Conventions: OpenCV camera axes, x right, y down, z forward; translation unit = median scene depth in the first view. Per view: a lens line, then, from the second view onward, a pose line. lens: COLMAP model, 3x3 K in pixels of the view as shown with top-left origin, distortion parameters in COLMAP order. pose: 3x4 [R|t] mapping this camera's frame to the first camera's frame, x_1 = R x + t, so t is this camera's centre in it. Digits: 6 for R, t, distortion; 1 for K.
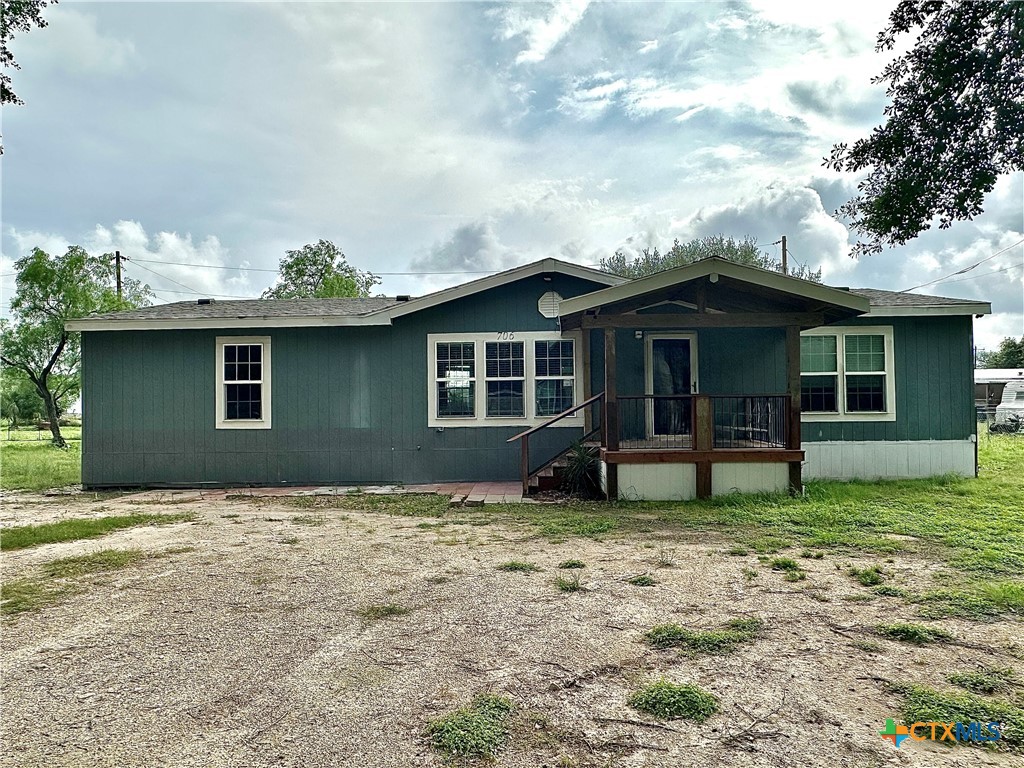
lens RADIAL K [[662.2, 0, 509.6], [0, 662.2, 386.5], [0, 0, 1]] dist [-0.006541, -0.001121]
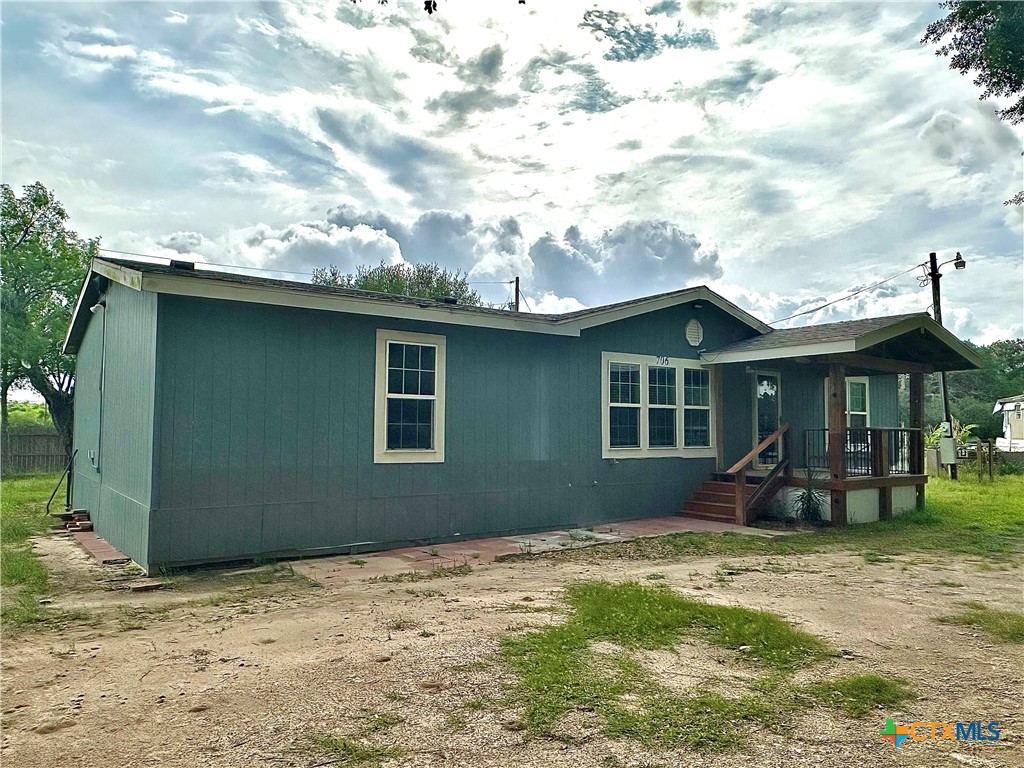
lens RADIAL K [[729.4, 0, 513.2], [0, 729.4, 383.4], [0, 0, 1]] dist [0.002568, -0.005467]
pose [[0.779322, 0.058502, 0.623887, -0.814483], [-0.026770, 0.997832, -0.060127, 0.023610], [-0.626052, 0.030157, 0.779198, 0.326582]]
